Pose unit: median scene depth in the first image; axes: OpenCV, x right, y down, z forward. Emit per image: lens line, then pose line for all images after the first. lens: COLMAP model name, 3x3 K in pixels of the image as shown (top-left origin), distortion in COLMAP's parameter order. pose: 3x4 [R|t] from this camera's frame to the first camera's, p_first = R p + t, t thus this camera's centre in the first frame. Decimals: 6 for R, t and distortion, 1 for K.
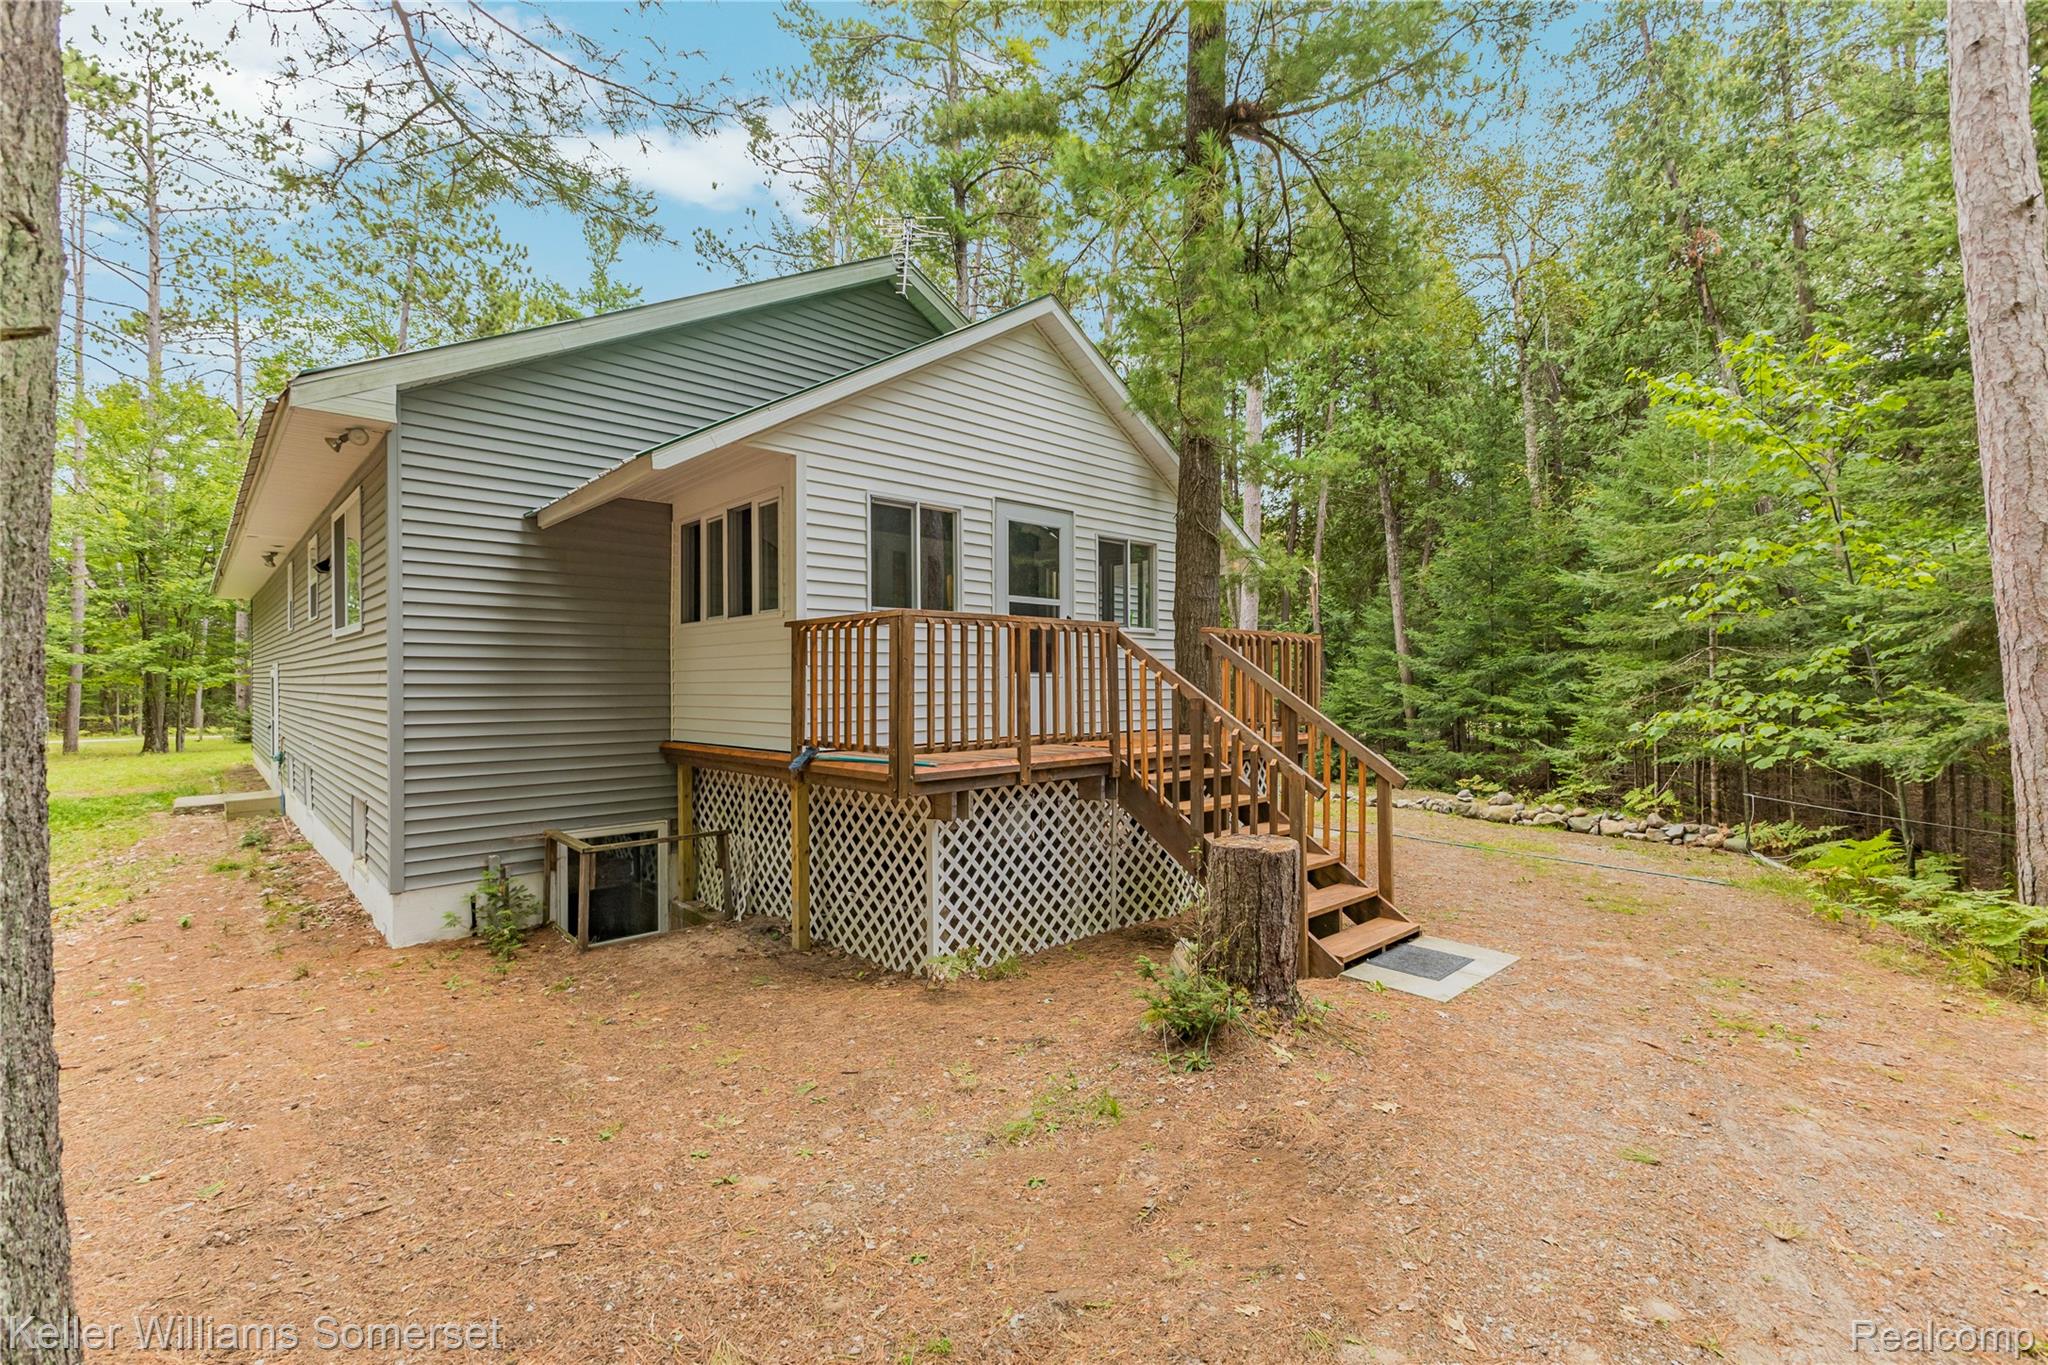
lens RADIAL K [[892.8, 0, 1017.0], [0, 892.8, 691.5], [0, 0, 1]] dist [0.002944, 0.000337]
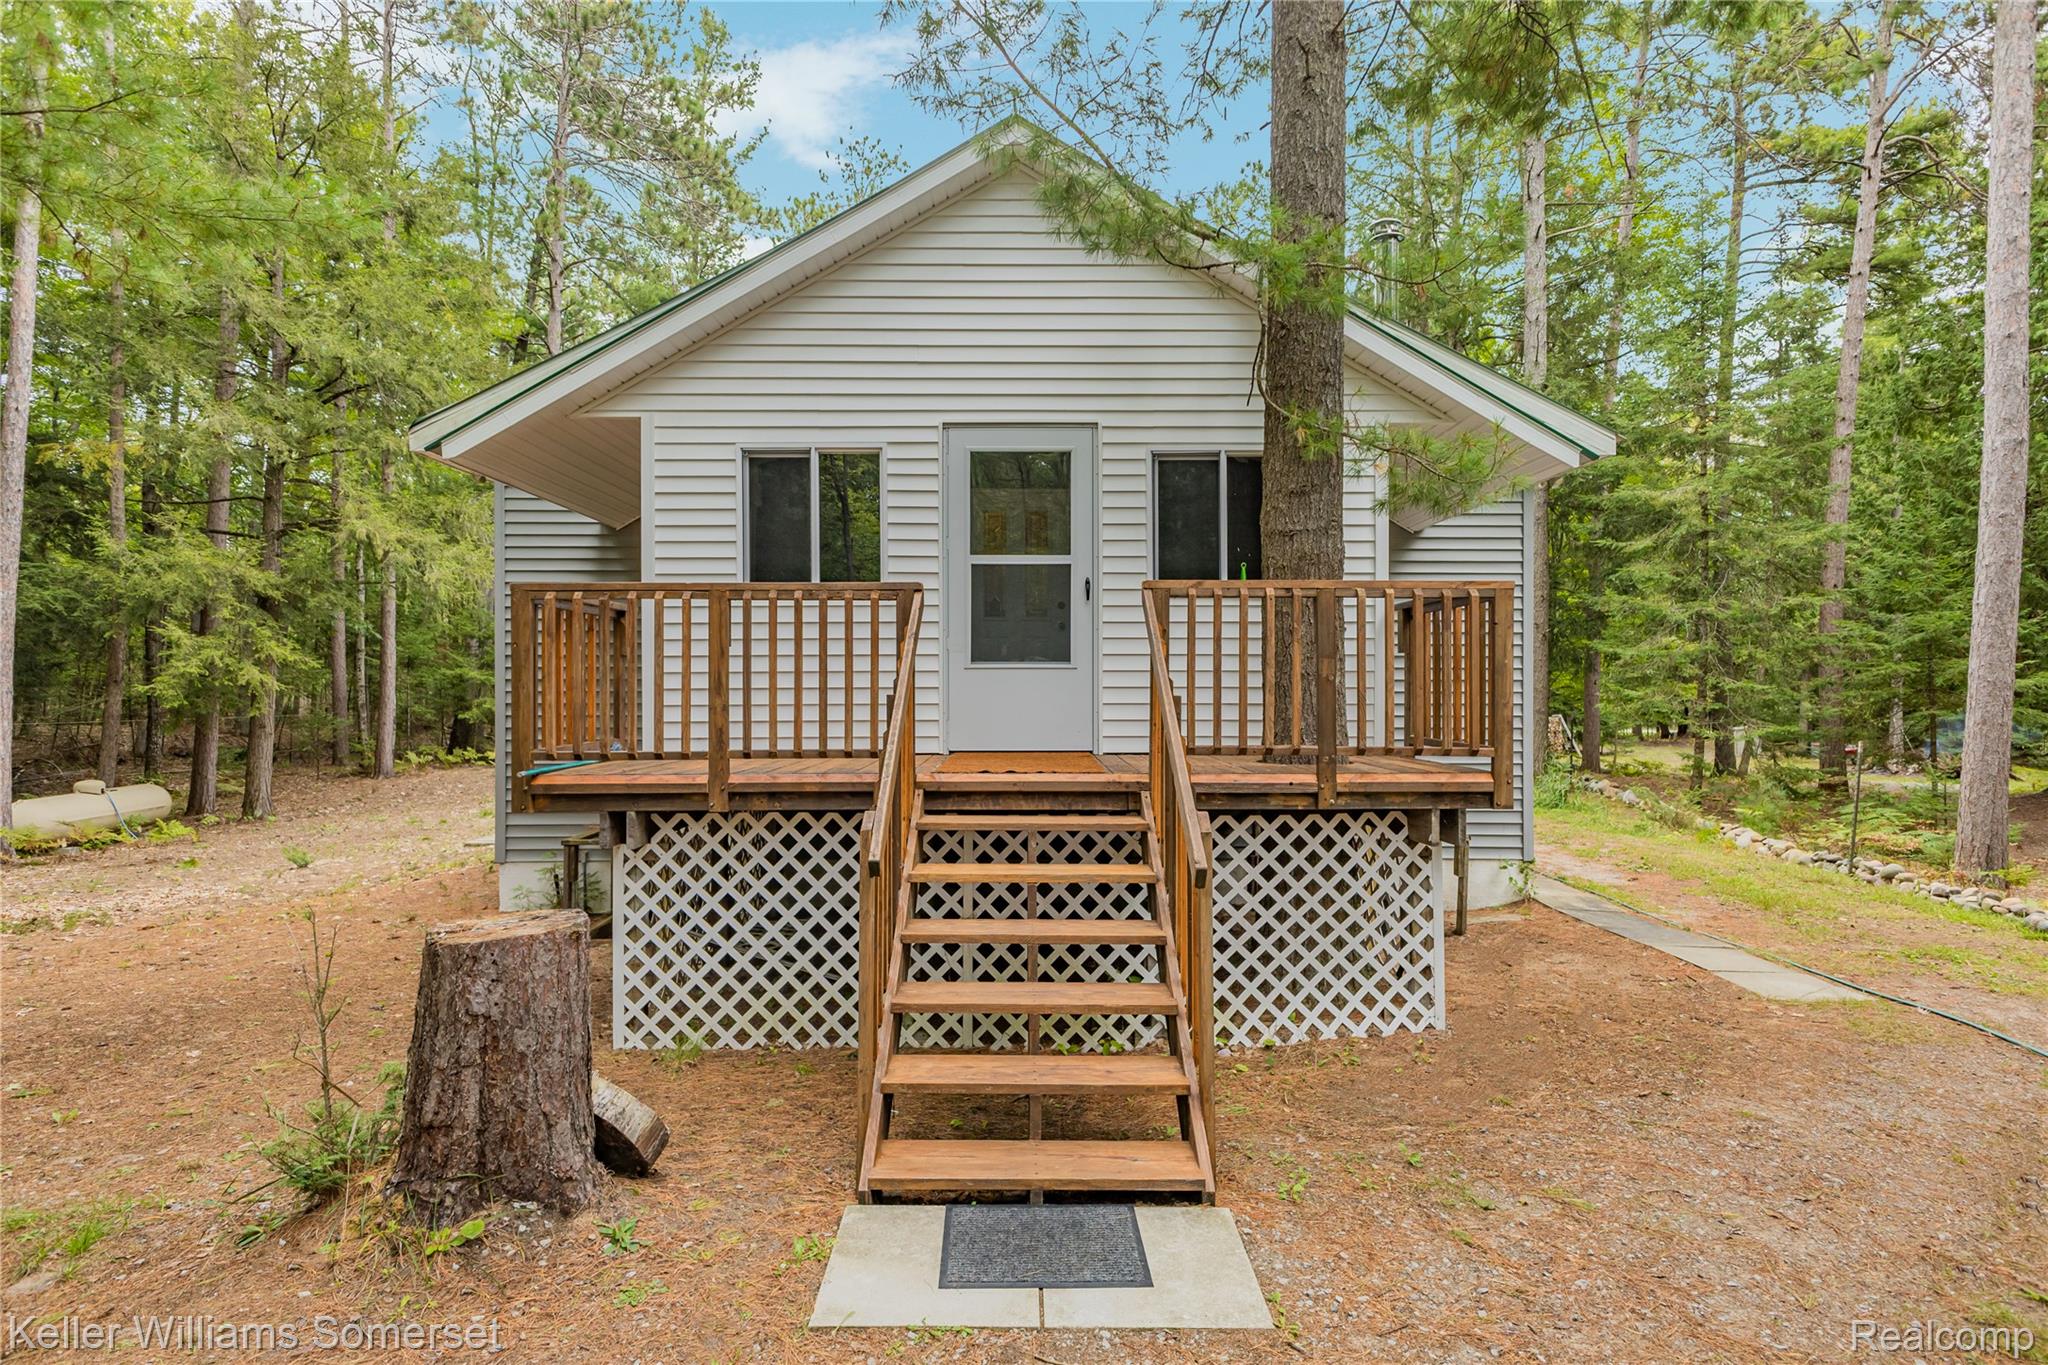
lens RADIAL K [[1040.3, 0, 1037.3], [0, 1040.3, 678.3], [0, 0, 1]] dist [0.019083, 0.000422]
pose [[0.733035, -0.001406, -0.680190, 0.678254], [-0.007246, 0.999925, -0.009875, 0.000348], [0.680152, 0.012167, 0.732970, 0.469413]]
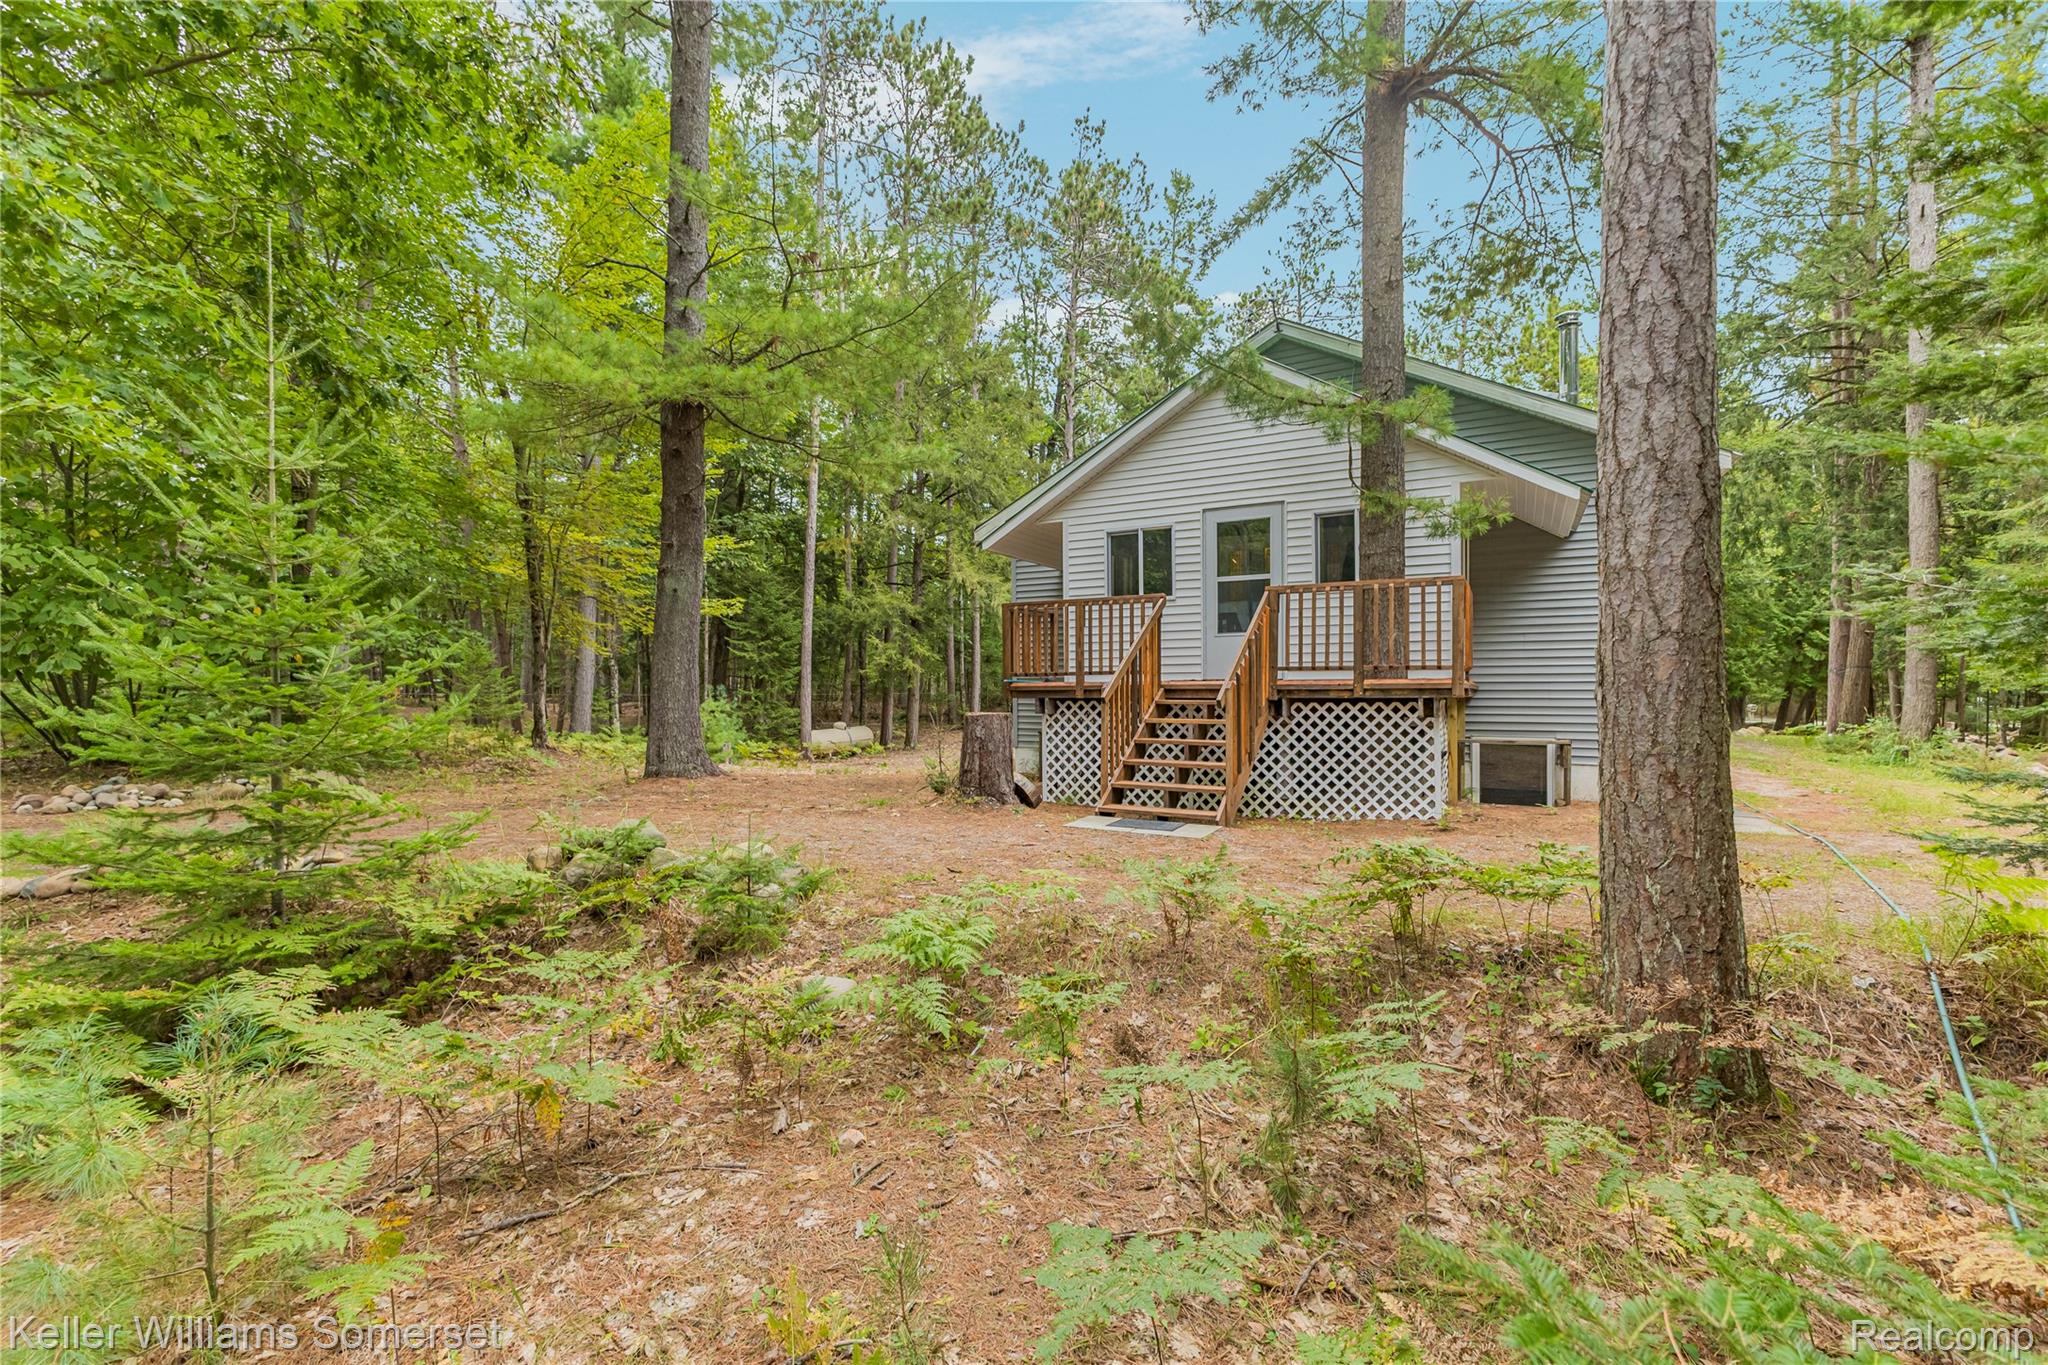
lens RADIAL K [[892.8, 0, 1017.0], [0, 892.8, 683.6], [0, 0, 1]] dist [0.002944, 0.000337]
pose [[0.302128, 0.001462, -0.953266, 1.363368], [-0.003085, 0.999995, 0.000556, 0.064847], [0.953262, 0.002773, 0.302131, 0.321104]]
